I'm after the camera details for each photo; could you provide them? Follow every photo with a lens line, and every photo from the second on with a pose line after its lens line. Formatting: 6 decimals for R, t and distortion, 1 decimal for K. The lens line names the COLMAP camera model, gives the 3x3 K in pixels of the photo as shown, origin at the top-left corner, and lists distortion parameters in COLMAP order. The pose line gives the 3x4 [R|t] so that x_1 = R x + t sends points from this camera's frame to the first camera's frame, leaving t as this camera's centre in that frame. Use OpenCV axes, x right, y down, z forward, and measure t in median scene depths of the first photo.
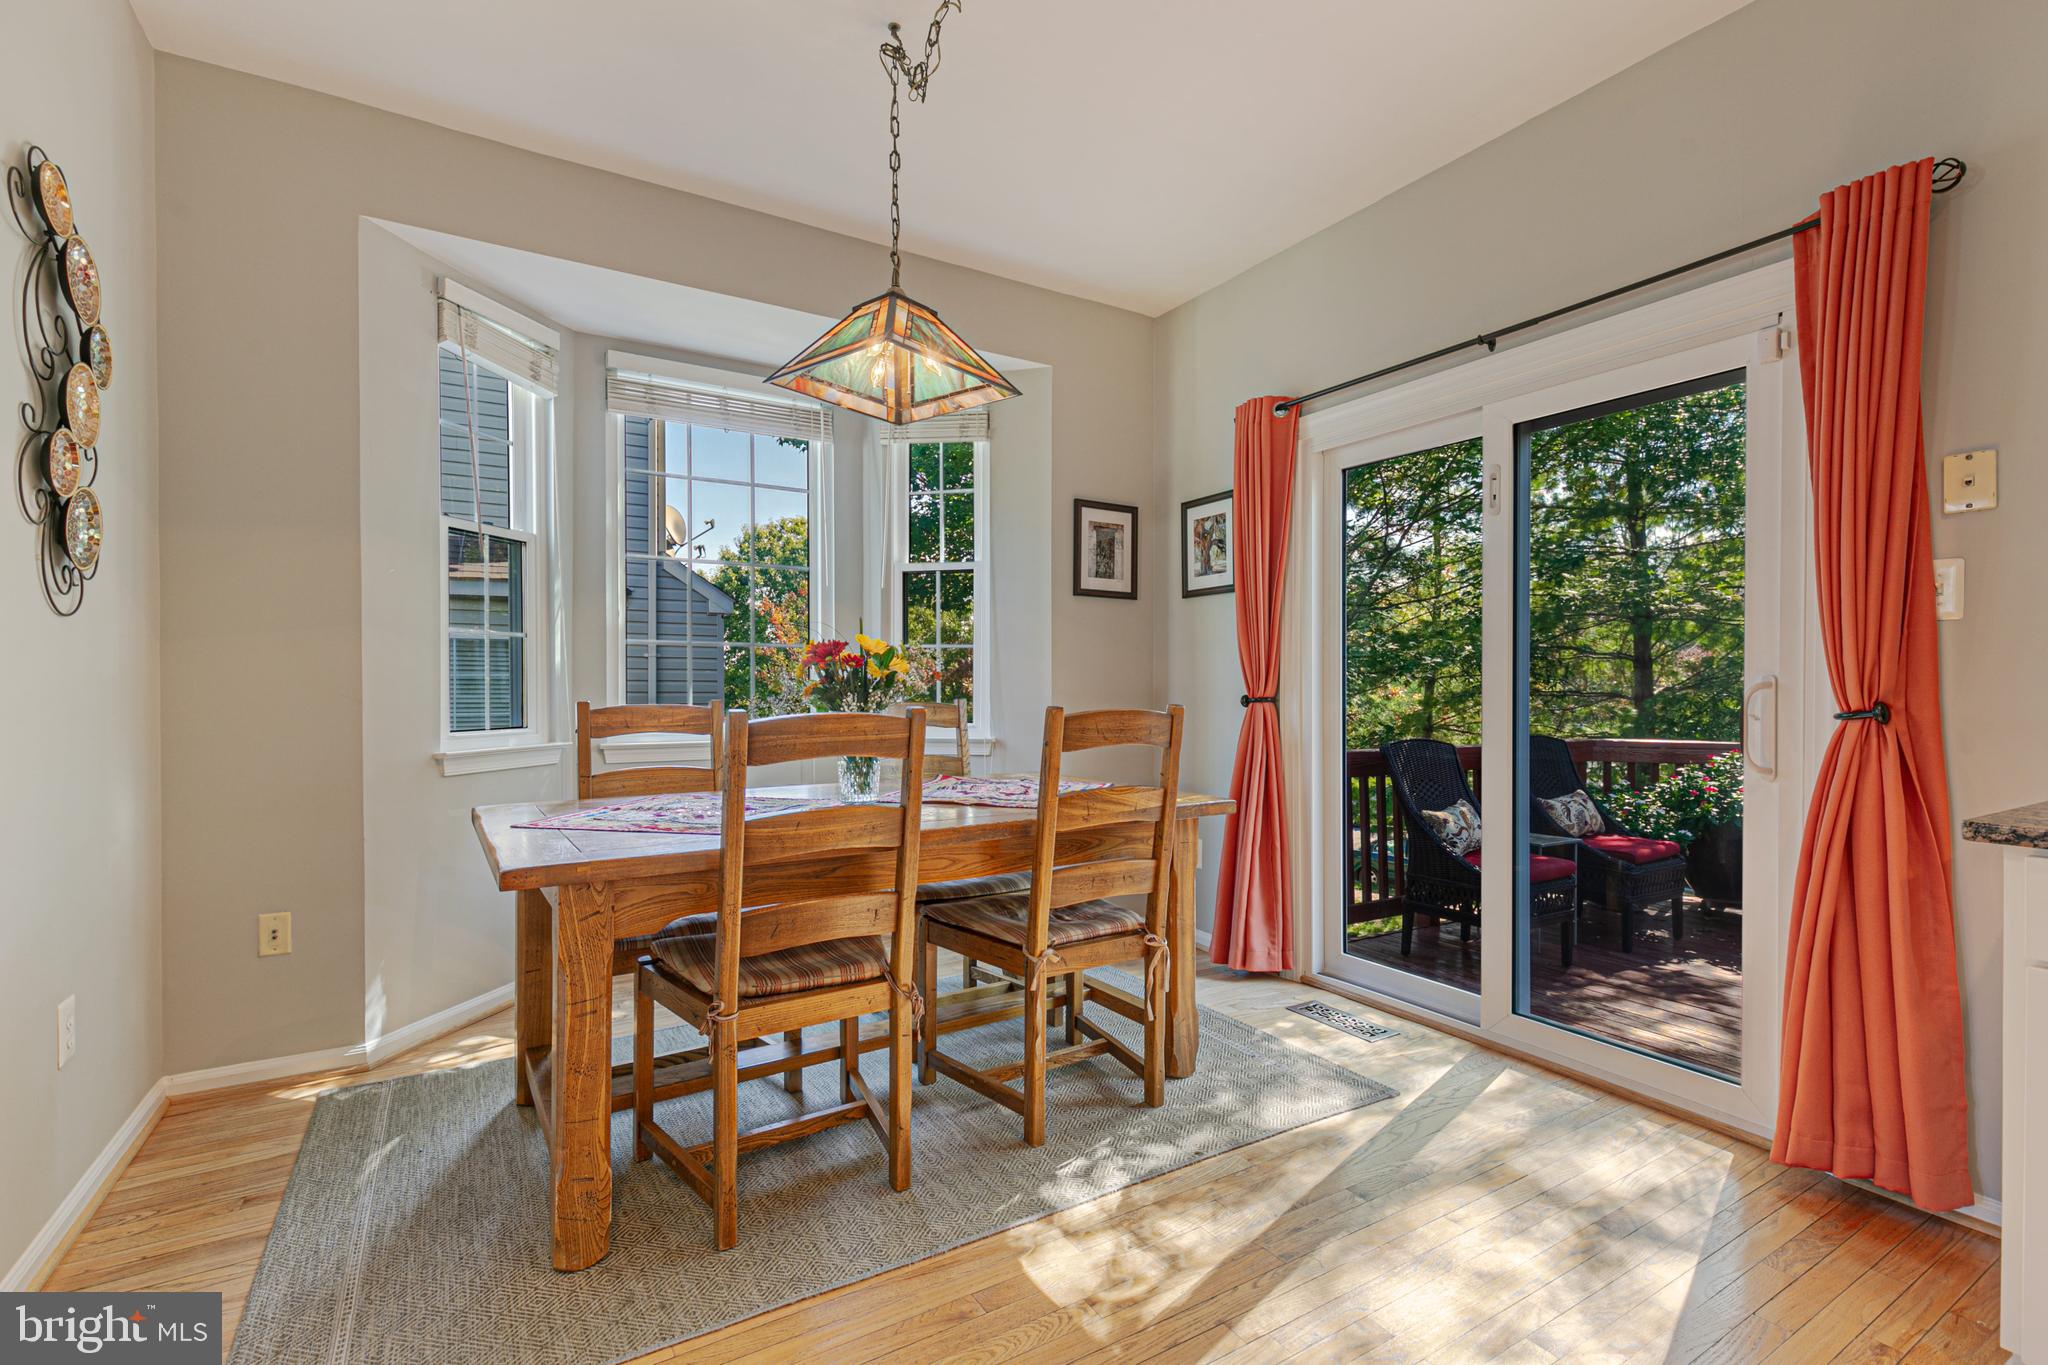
lens RADIAL K [[918.4, 0, 1024.0], [0, 918.4, 682.5], [0, 0, 1]] dist [0.003149, 0.000022]
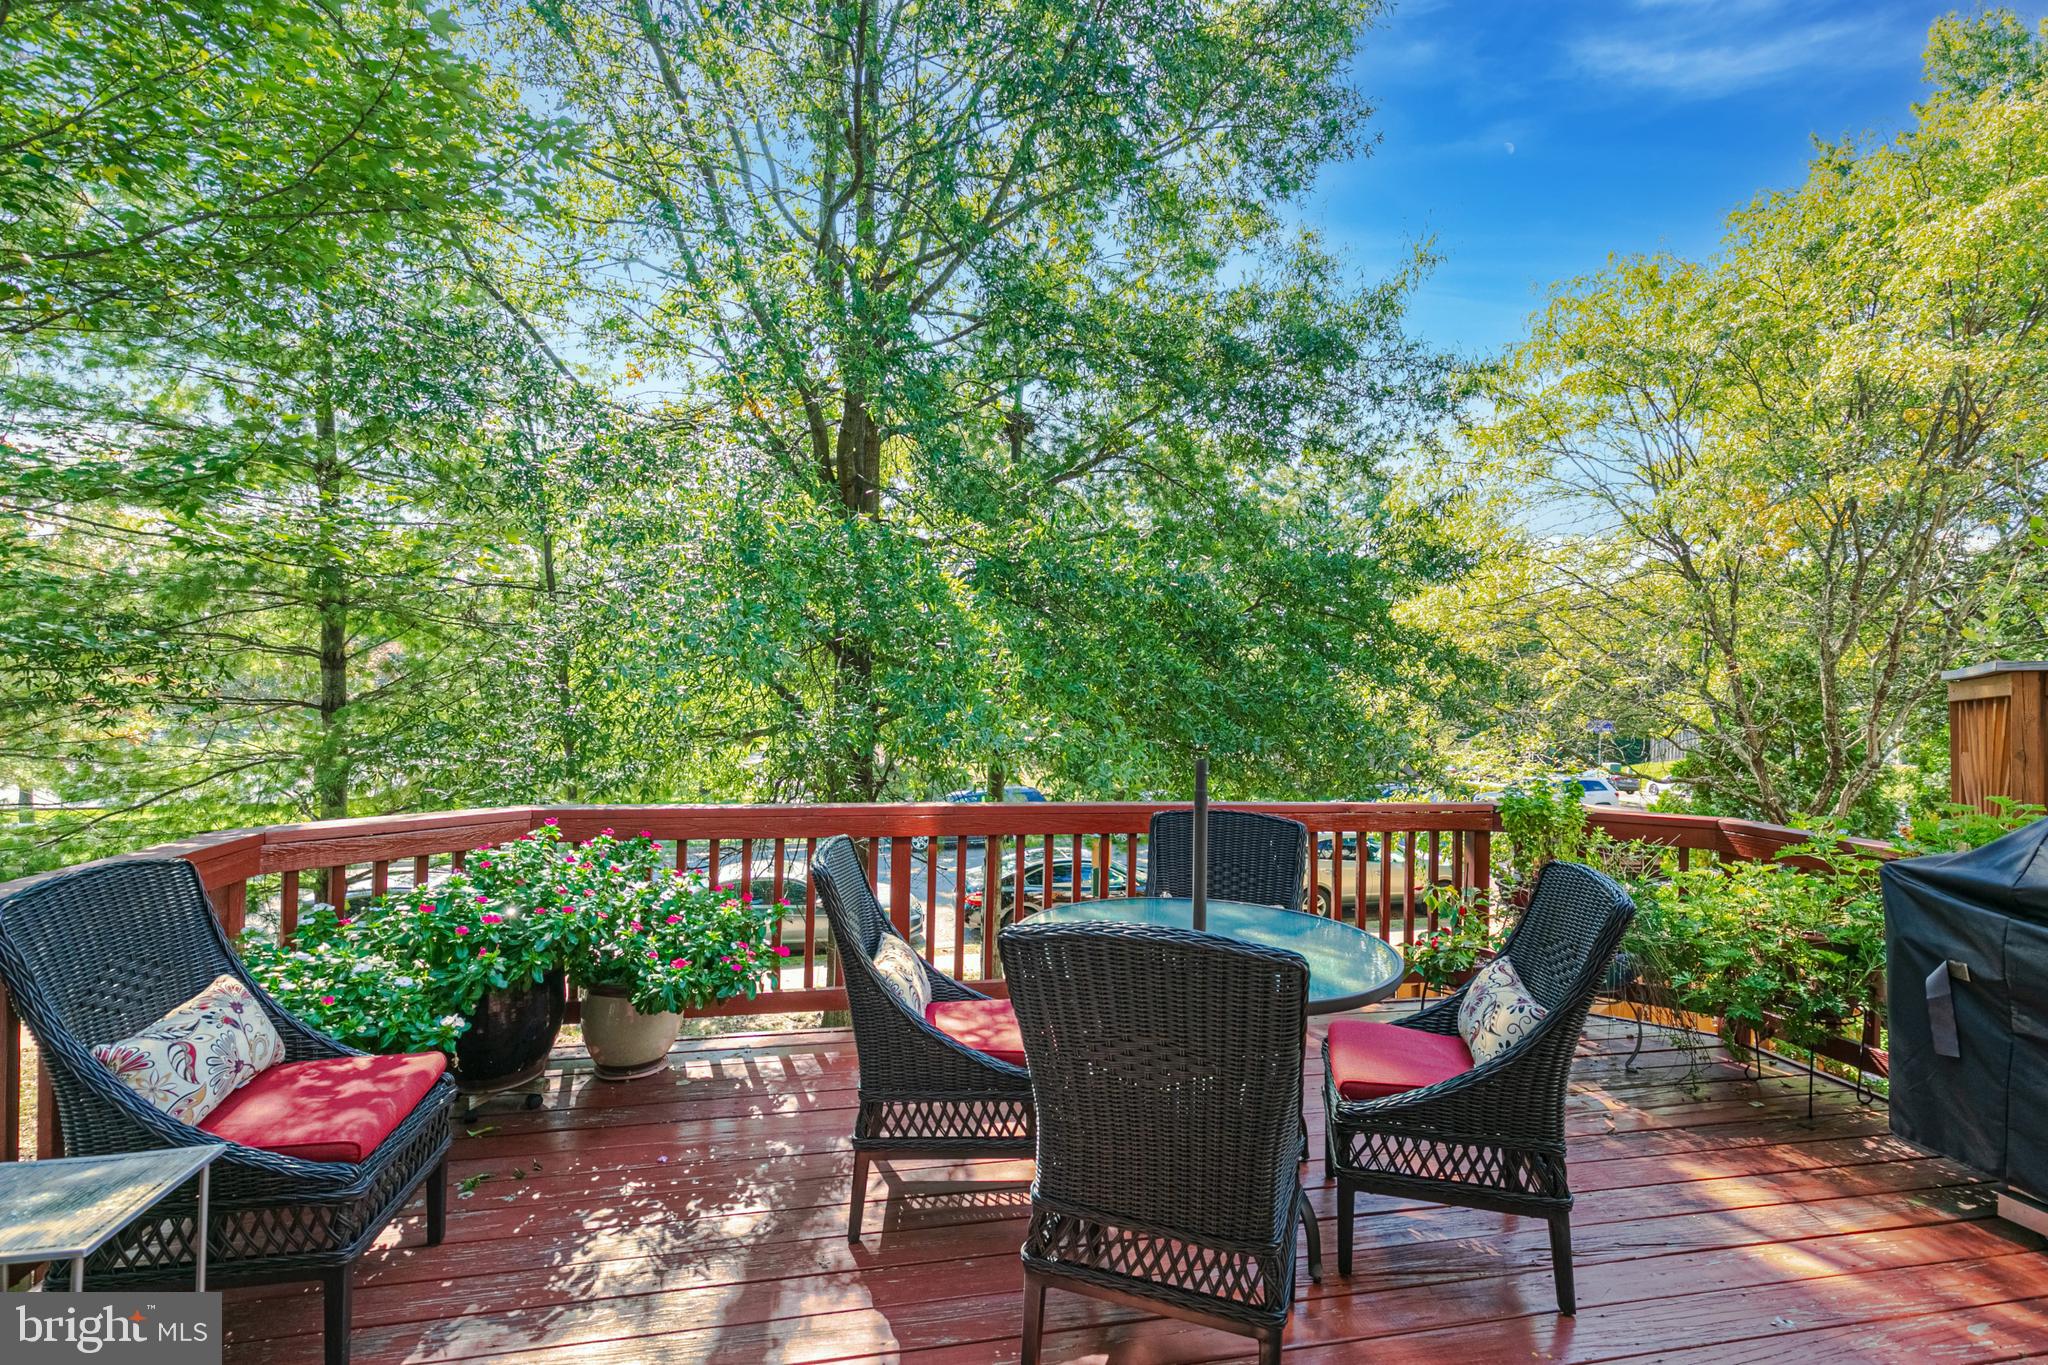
lens RADIAL K [[918.4, 0, 1024.0], [0, 918.4, 682.5], [0, 0, 1]] dist [0.003149, 0.000022]
pose [[0.317834, 0.023258, 0.947861, 0.118142], [-0.025135, 0.999554, -0.016098, -0.005323], [-0.947813, -0.018708, 0.318277, 0.194026]]
